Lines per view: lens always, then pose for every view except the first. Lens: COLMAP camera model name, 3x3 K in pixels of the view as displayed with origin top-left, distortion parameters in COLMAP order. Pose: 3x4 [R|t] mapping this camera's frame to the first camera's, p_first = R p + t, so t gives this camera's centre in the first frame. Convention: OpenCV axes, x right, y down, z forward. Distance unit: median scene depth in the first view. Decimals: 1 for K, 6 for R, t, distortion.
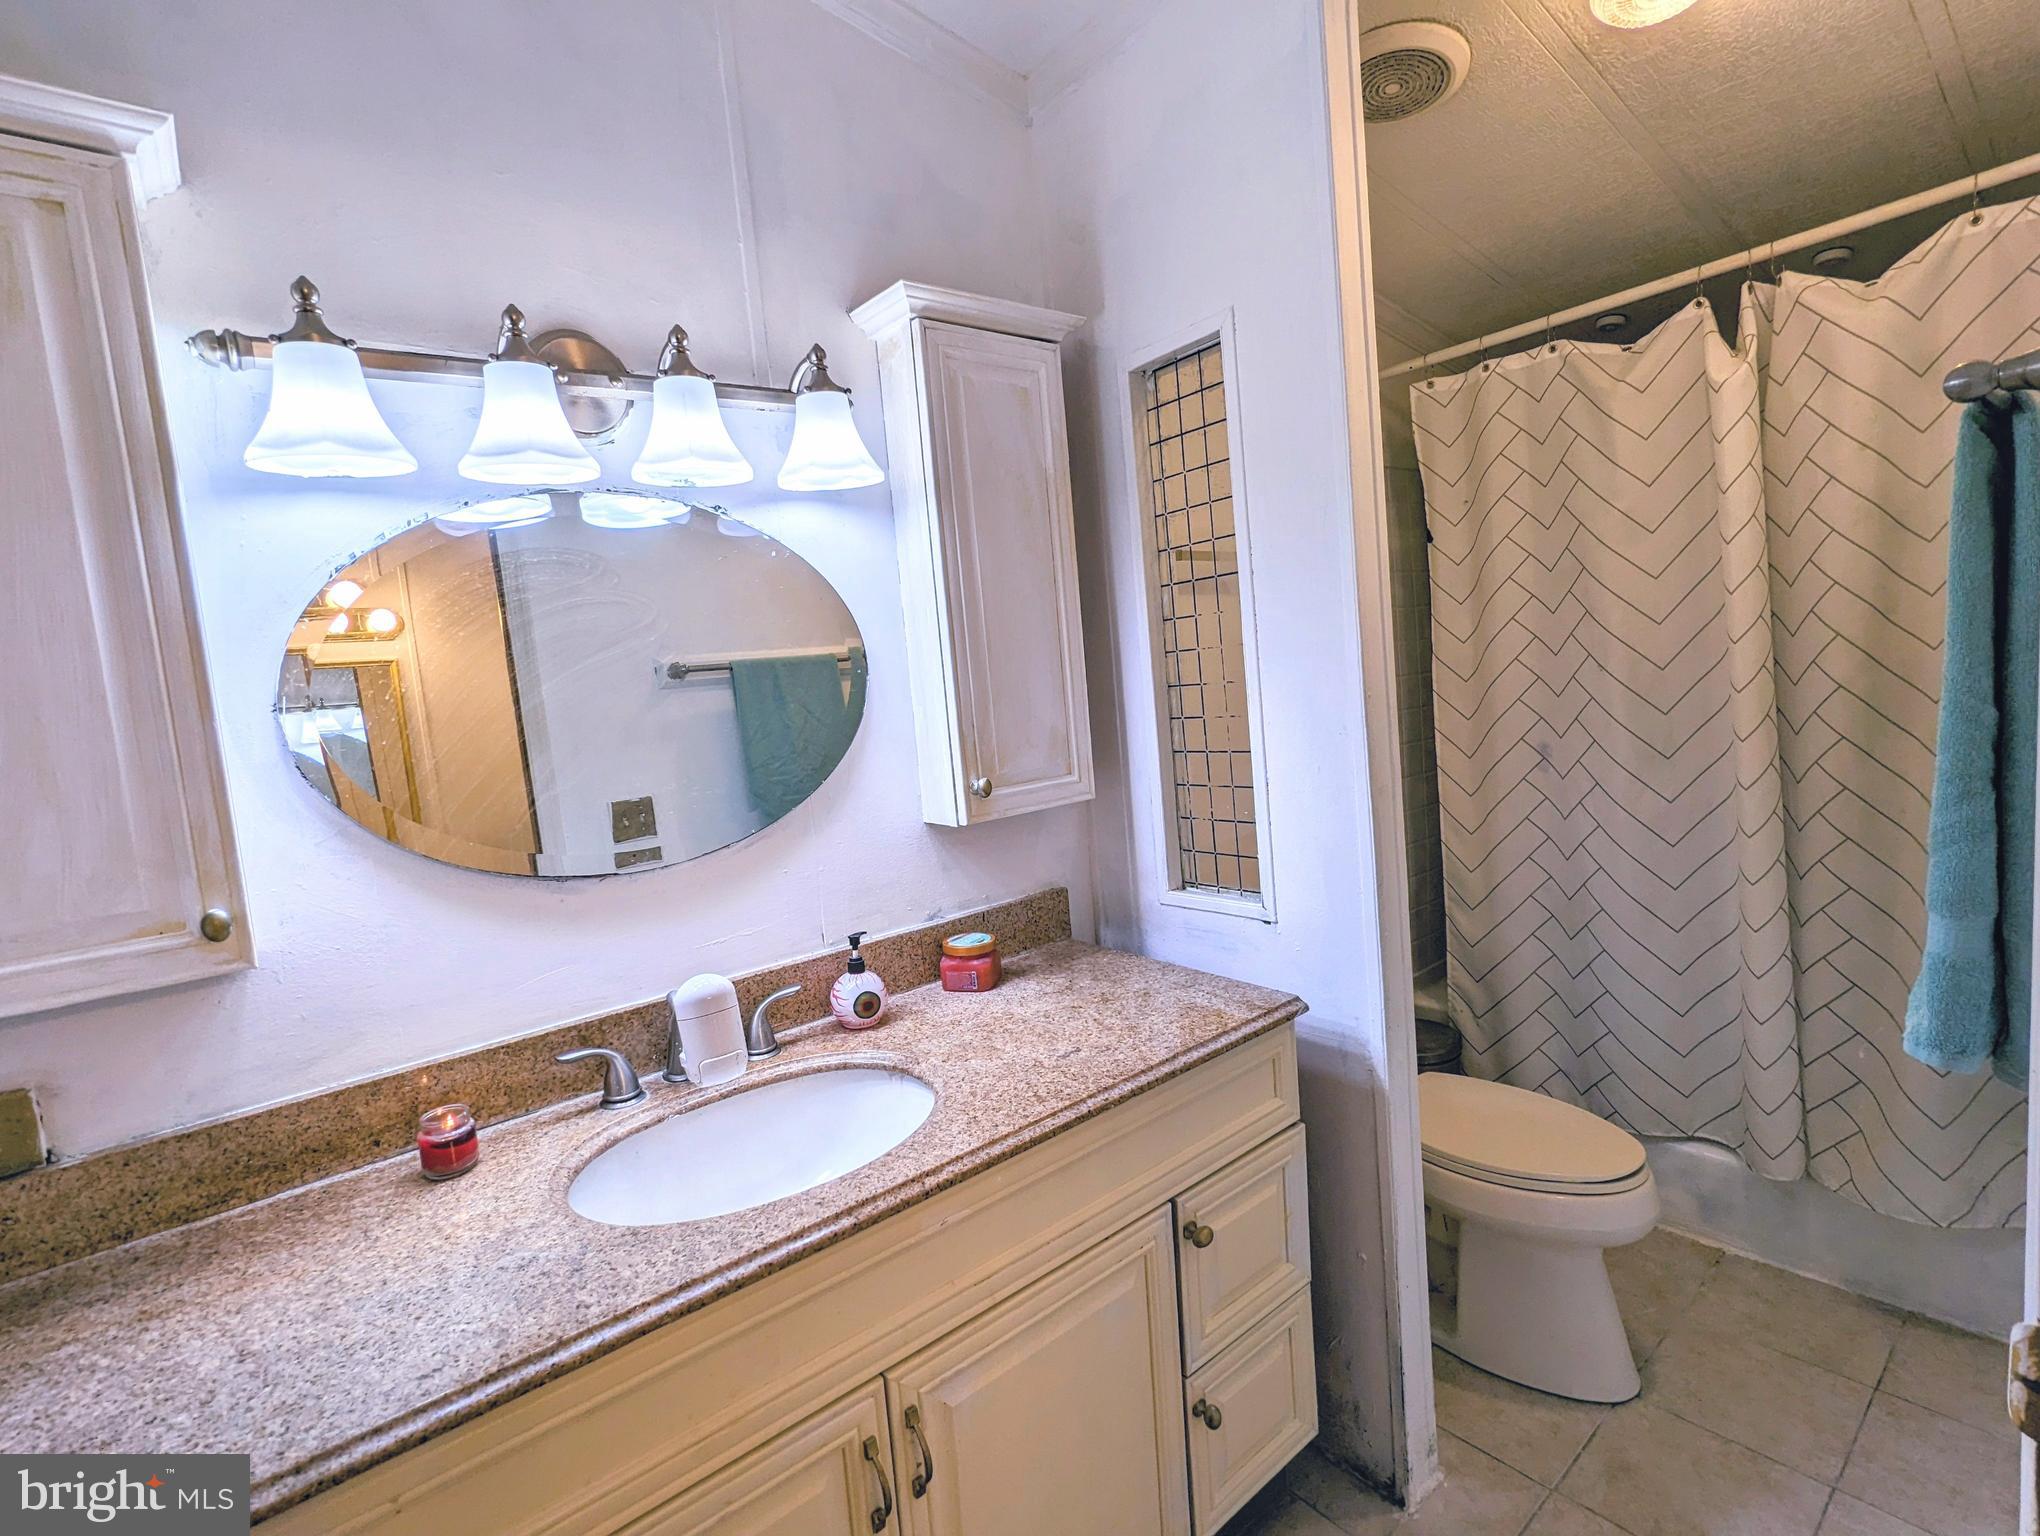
lens RADIAL K [[973.4, 0, 1021.7], [0, 973.4, 766.8], [0, 0, 1]] dist [0.000362, 0.001524]
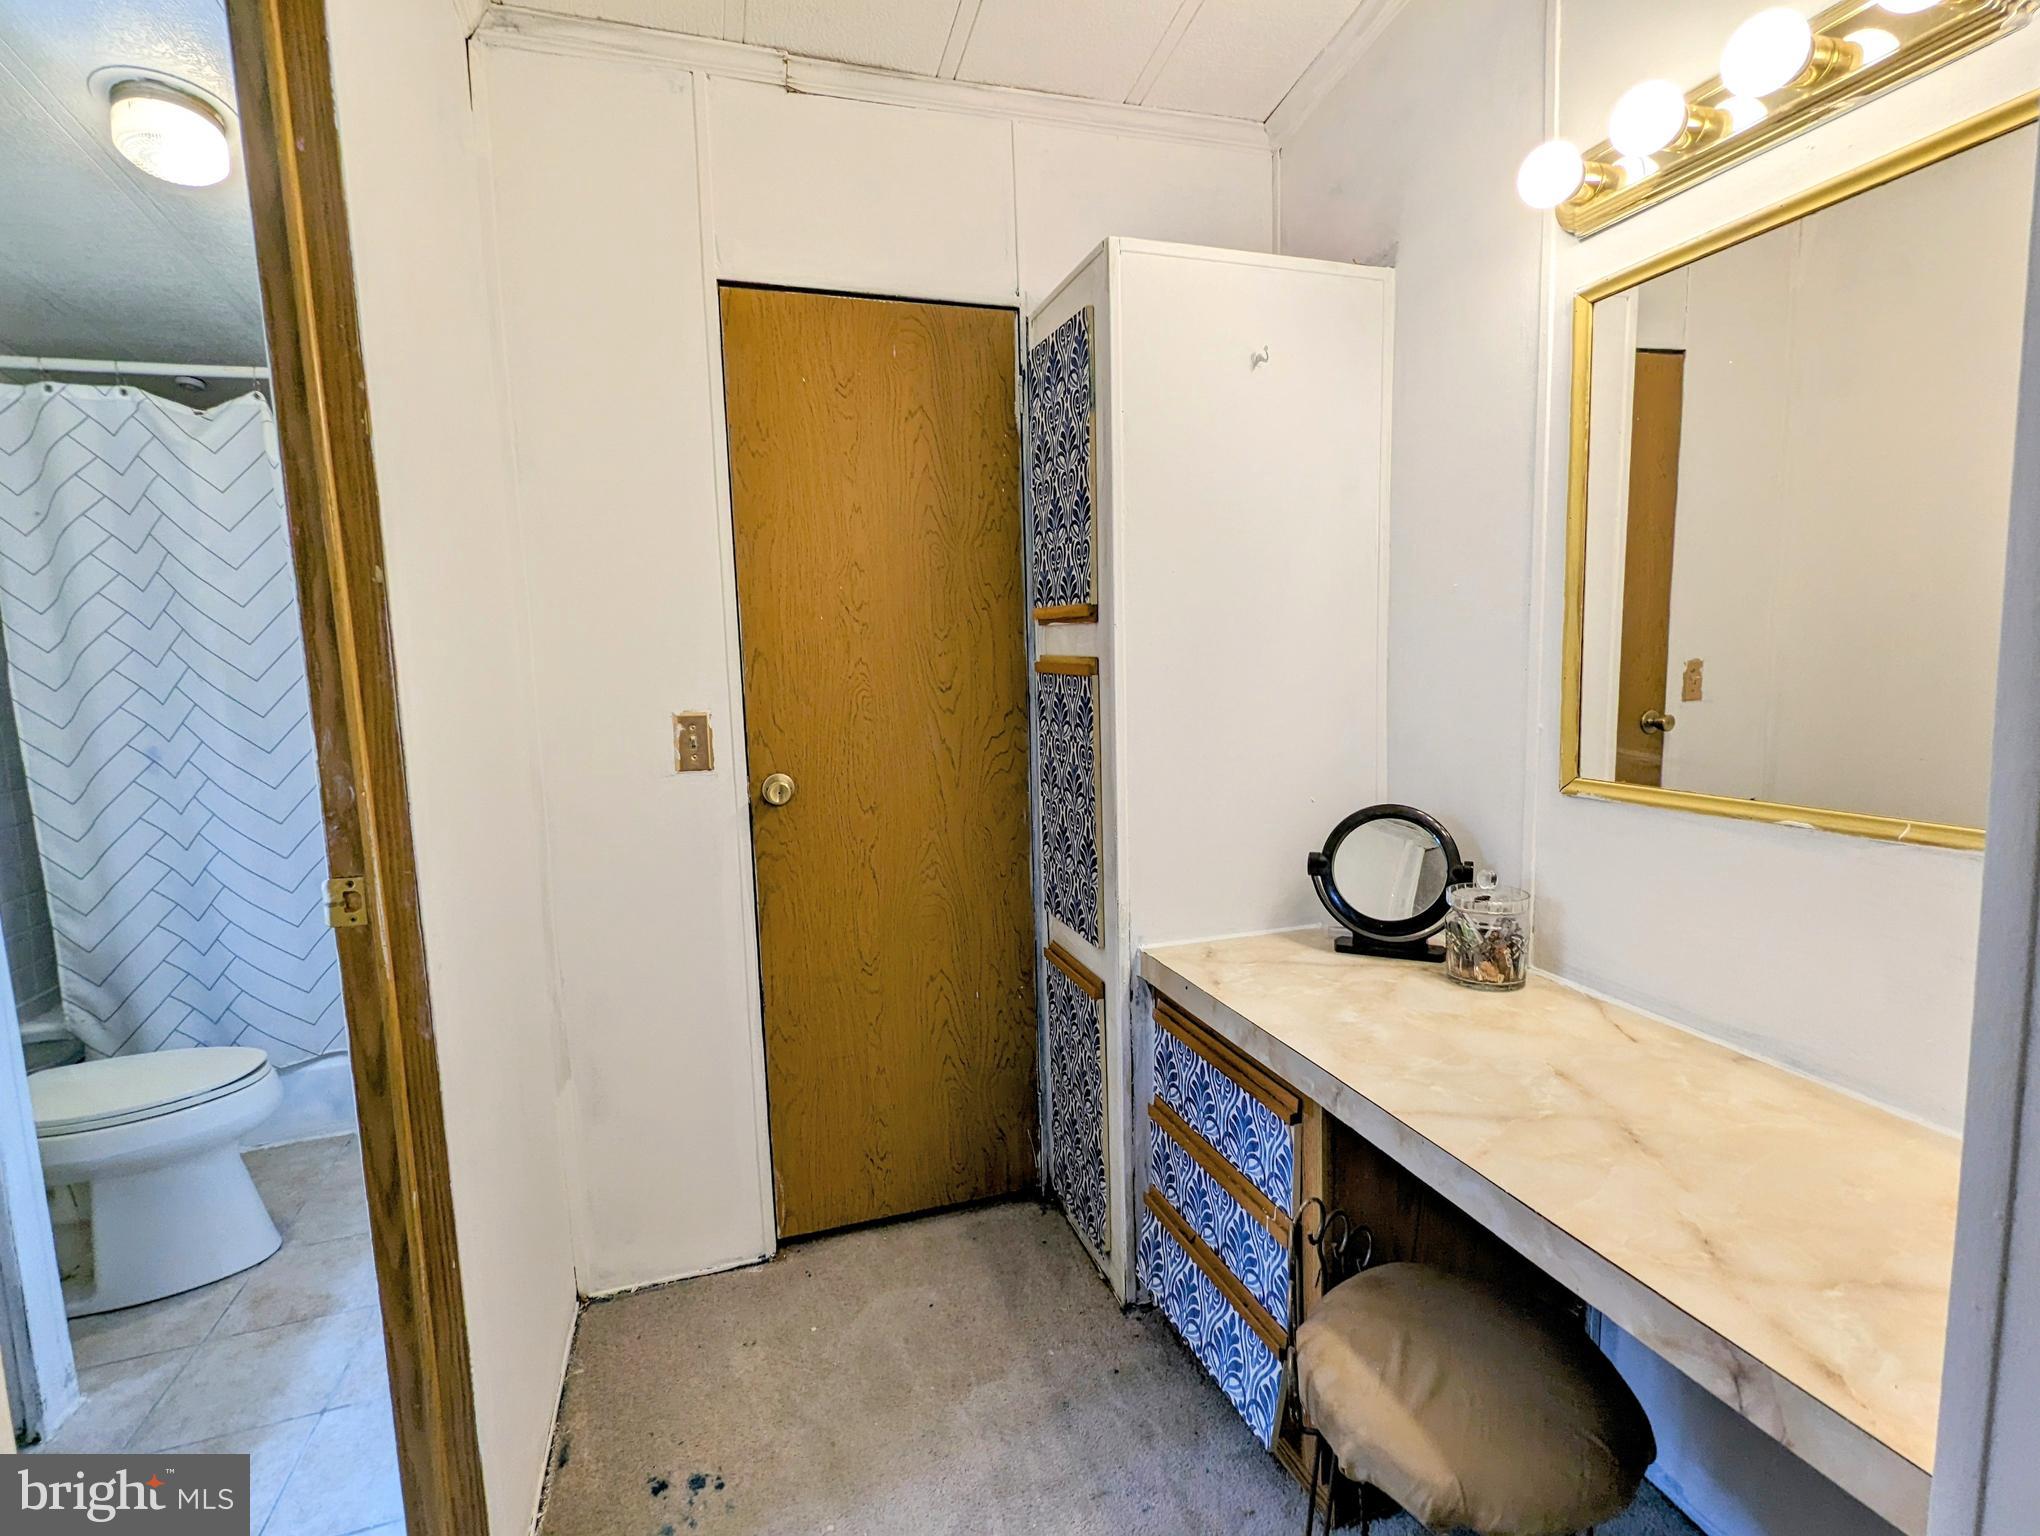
lens RADIAL K [[973.4, 0, 1023.5], [0, 973.4, 762.4], [0, 0, 1]] dist [0.000362, 0.001524]
pose [[0.371242, -0.038688, 0.927730, -0.127741], [0.093459, 0.995615, 0.004120, 0.086486], [-0.923821, 0.085175, 0.373230, -0.341088]]
